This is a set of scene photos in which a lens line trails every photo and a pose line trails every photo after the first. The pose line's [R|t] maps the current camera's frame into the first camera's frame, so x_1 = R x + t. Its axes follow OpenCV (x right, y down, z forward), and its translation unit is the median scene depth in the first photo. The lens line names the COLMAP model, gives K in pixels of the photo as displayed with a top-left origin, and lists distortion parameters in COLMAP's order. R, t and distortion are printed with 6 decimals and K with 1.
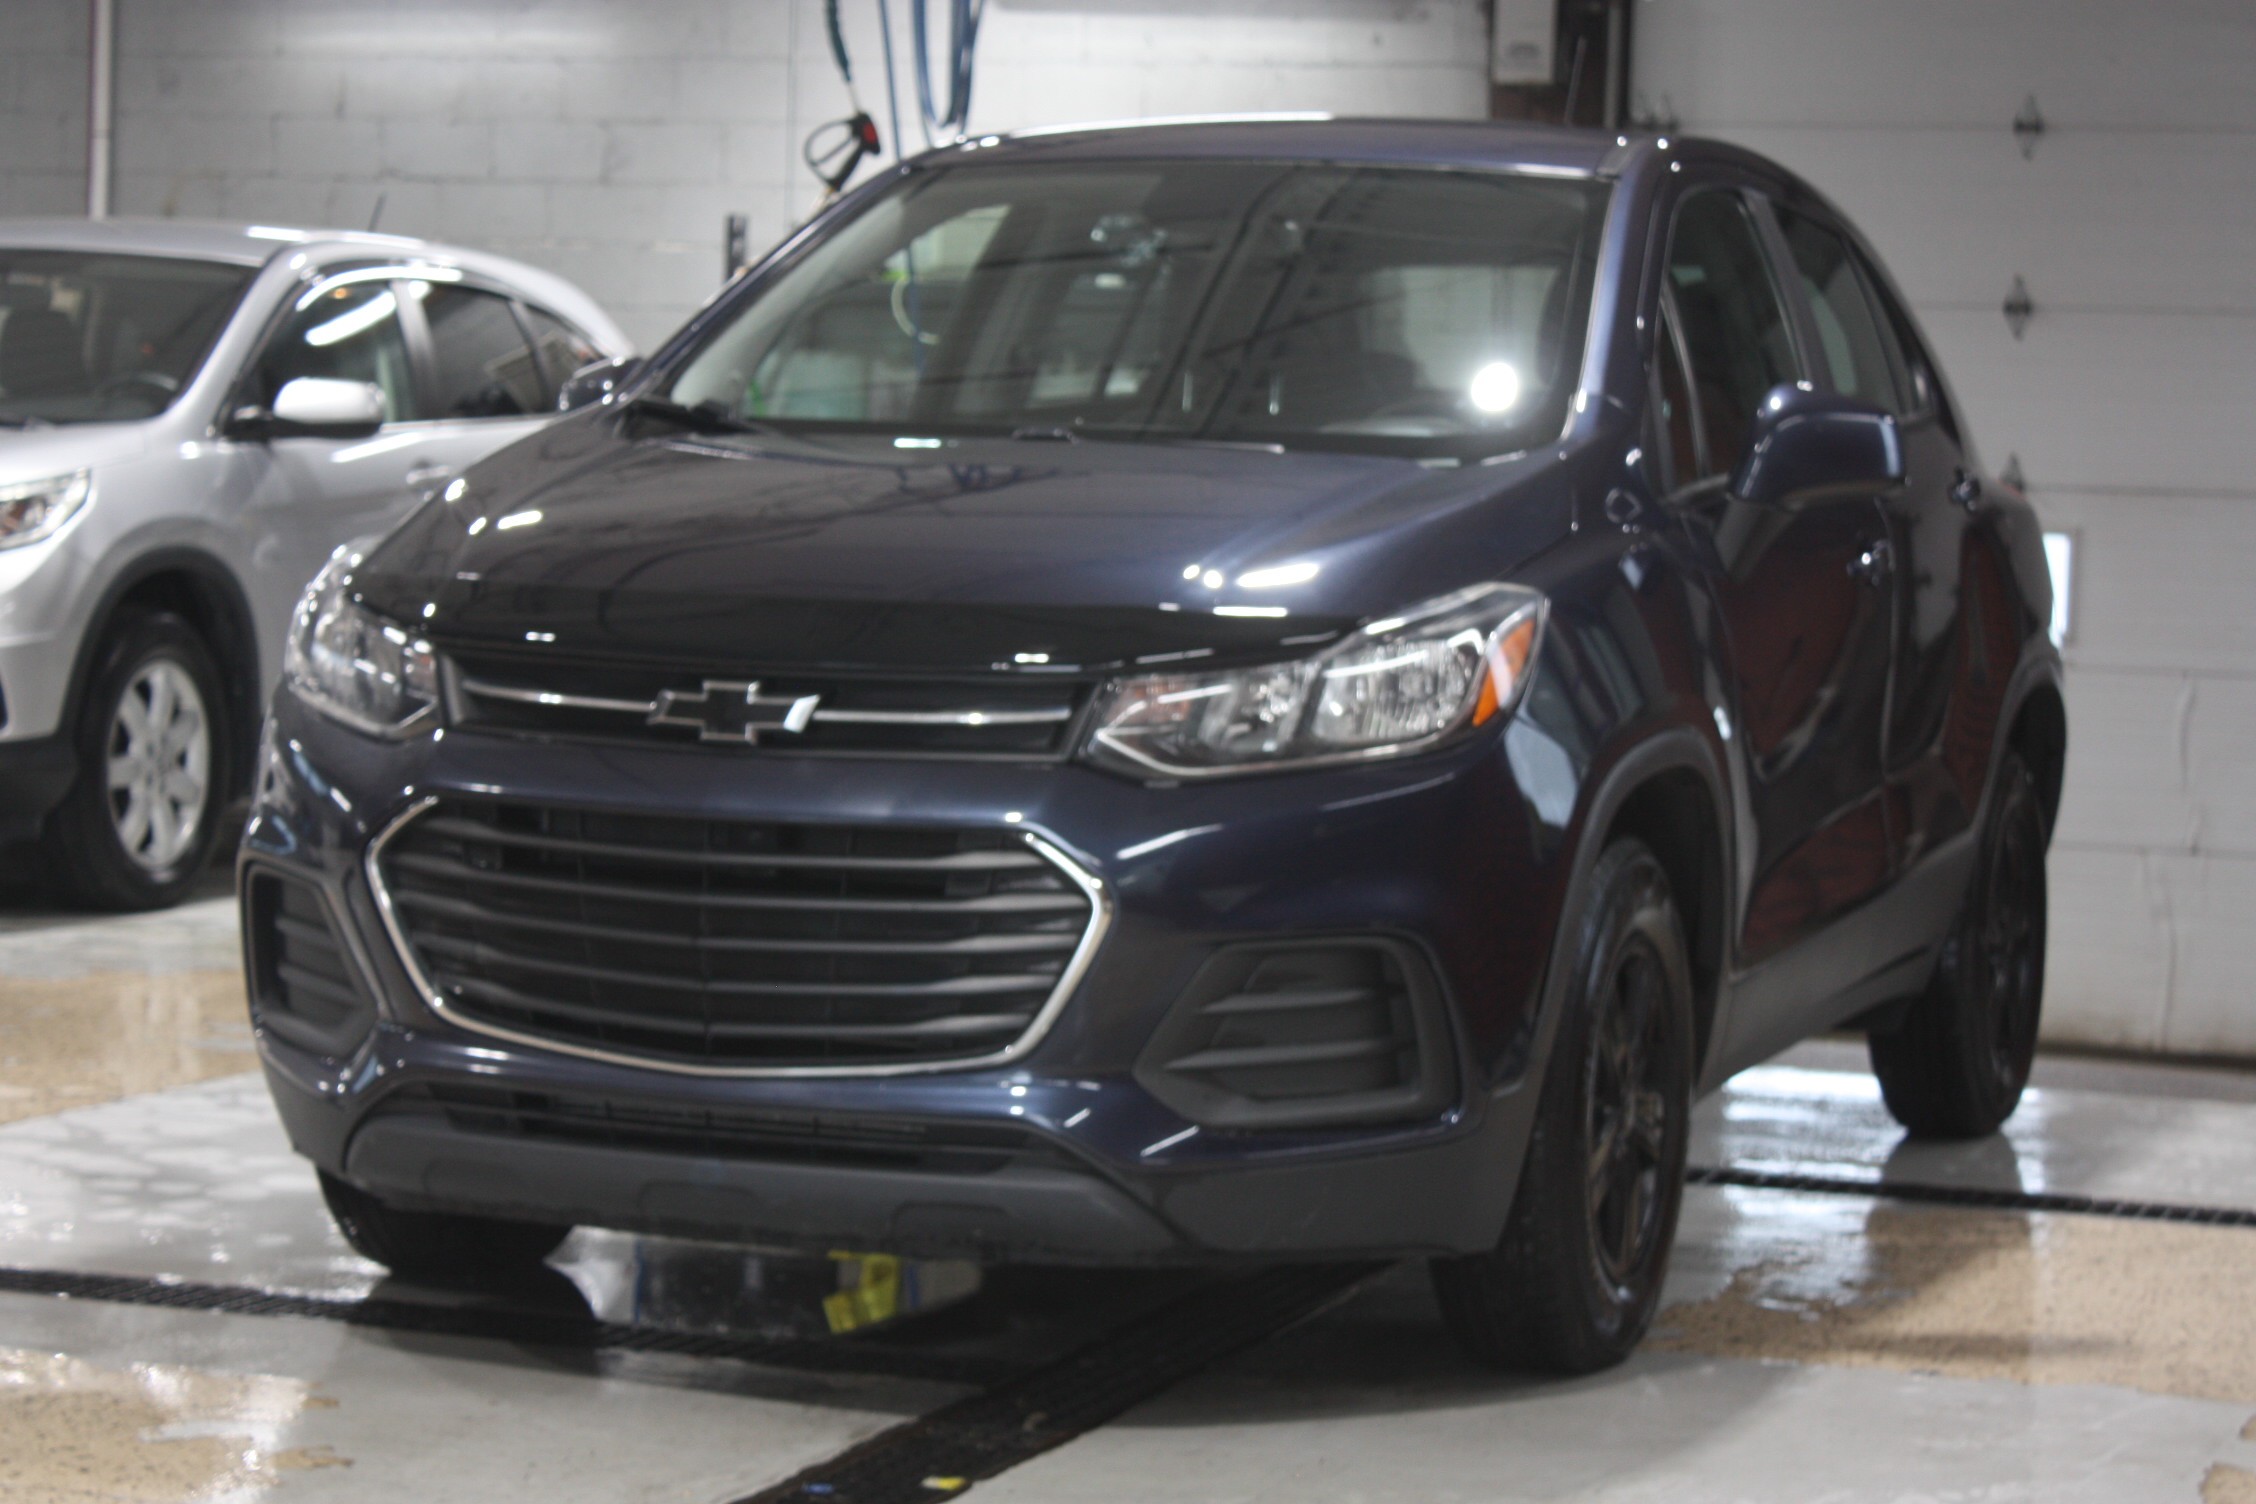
lens RADIAL K [[5321.1, 0, 1130.3], [0, 5321.1, 752.5], [0, 0, 1]] dist [0.020810, 0.000000]
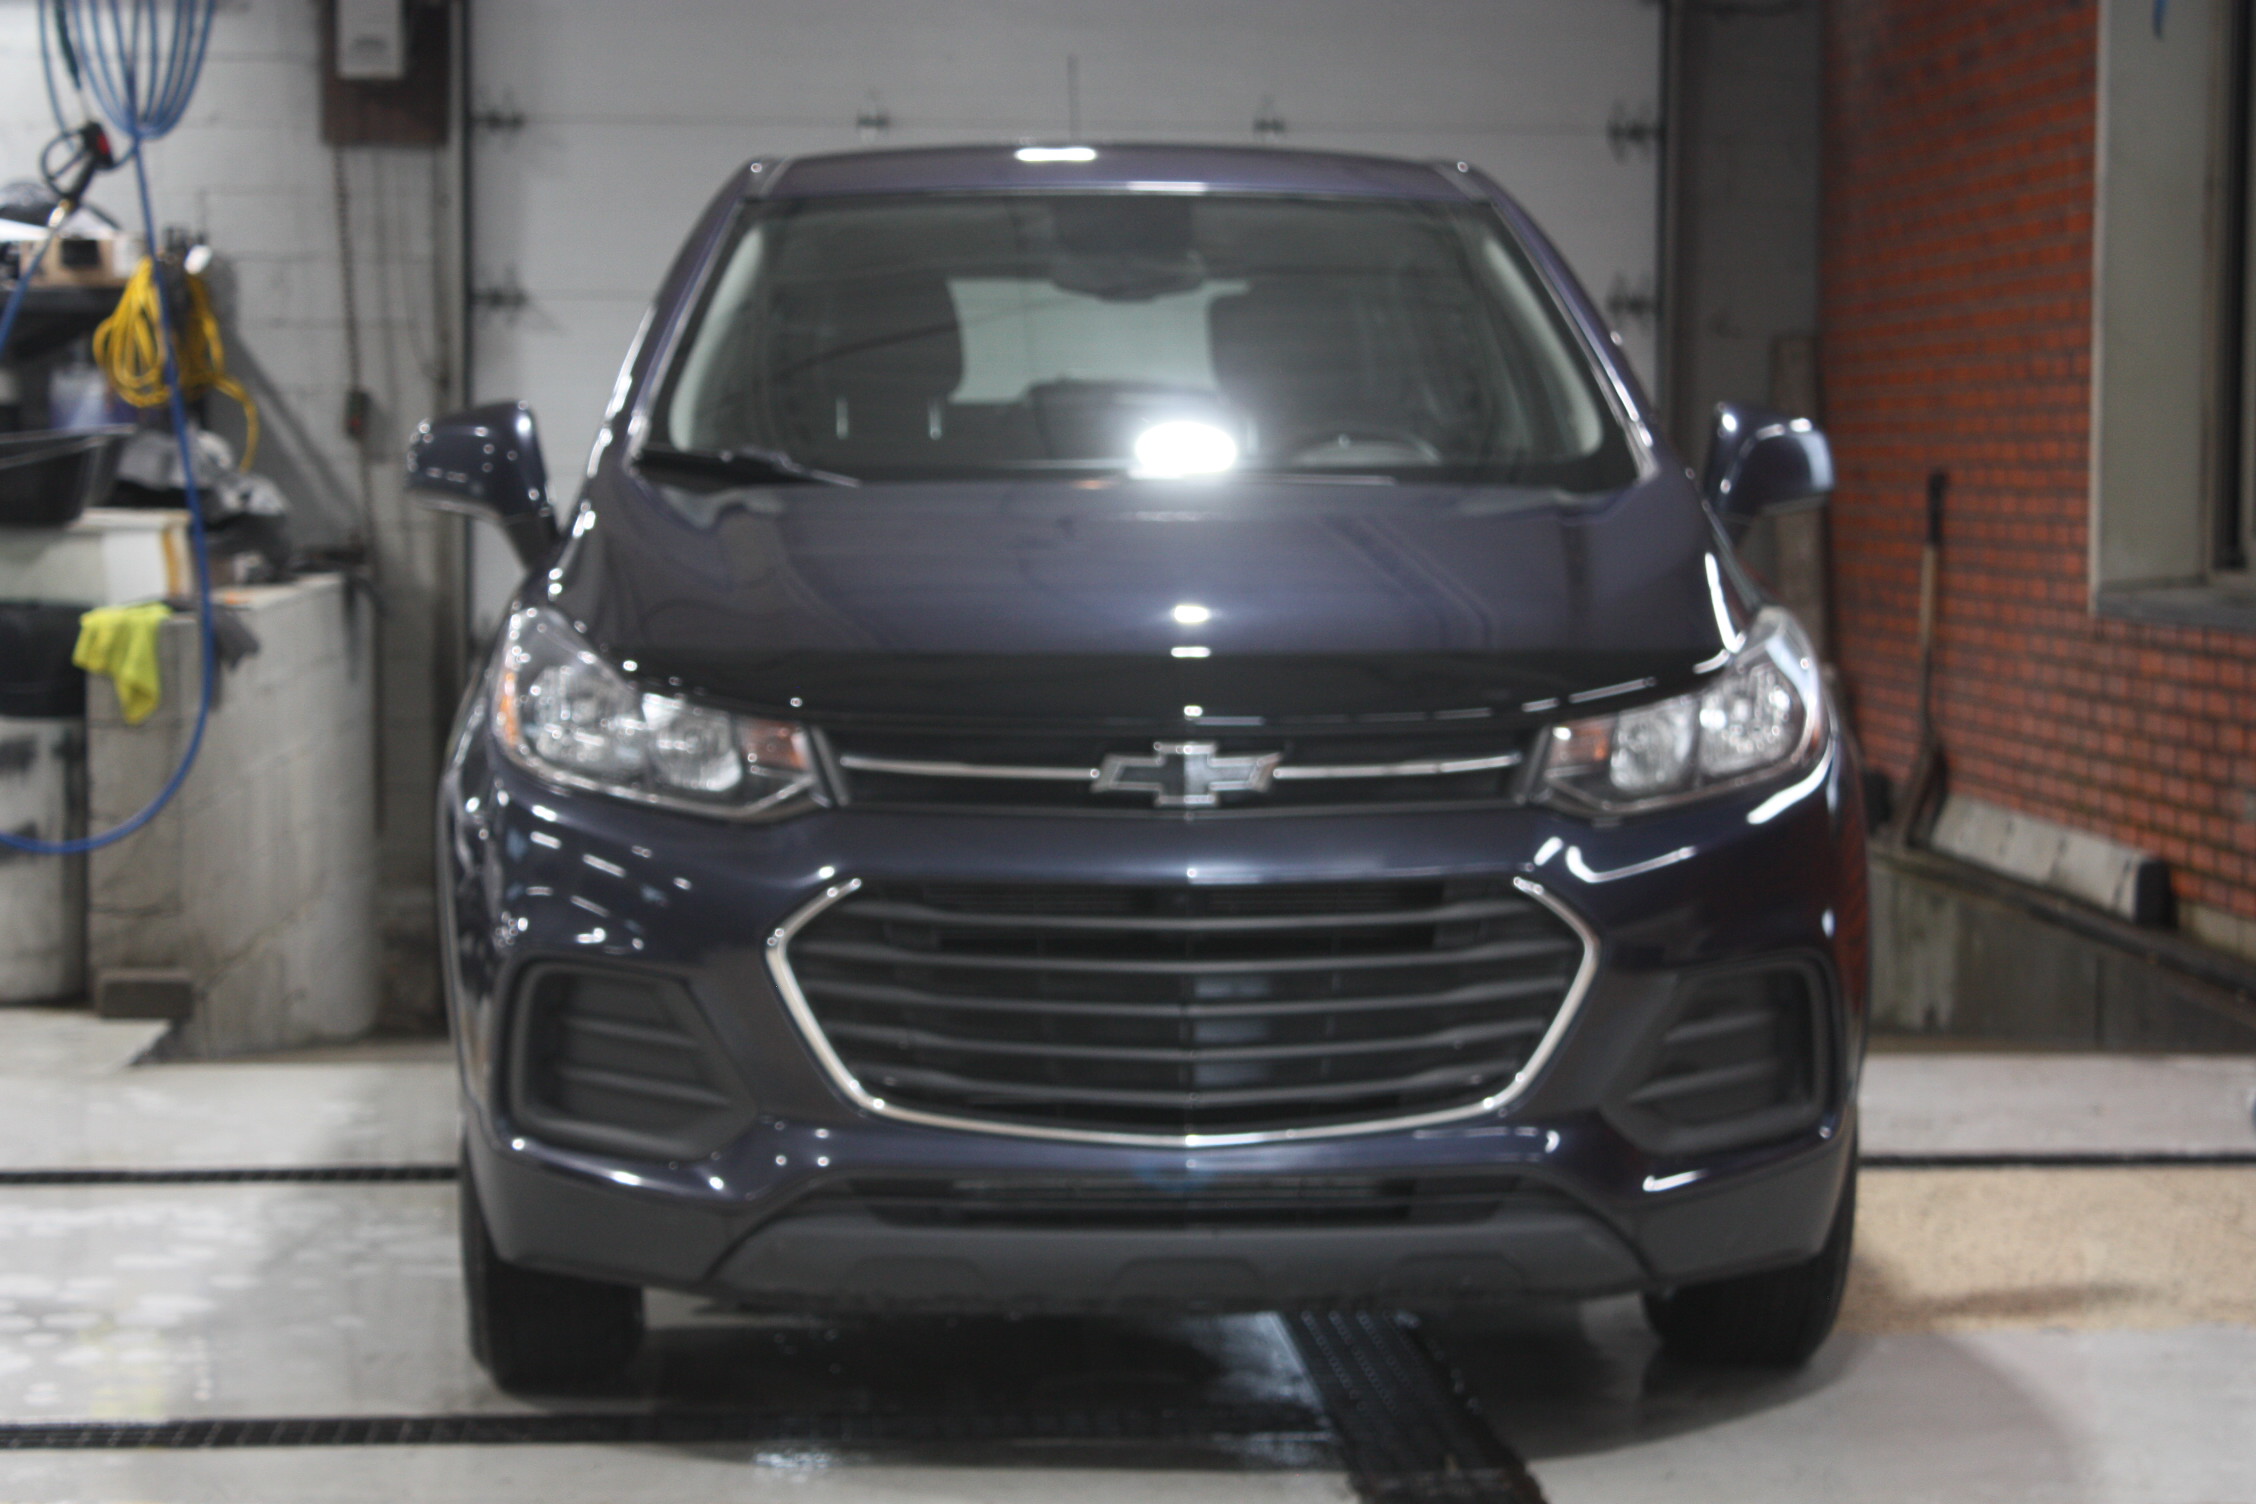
lens RADIAL K [[5321.1, 0, 1129.9], [0, 5321.1, 752.4], [0, 0, 1]] dist [0.020810, 0.000000]
pose [[0.913630, -0.051843, 0.403229, -0.469319], [0.048632, 0.998651, 0.018206, -0.029412], [-0.403628, 0.002976, 0.914918, 0.106577]]
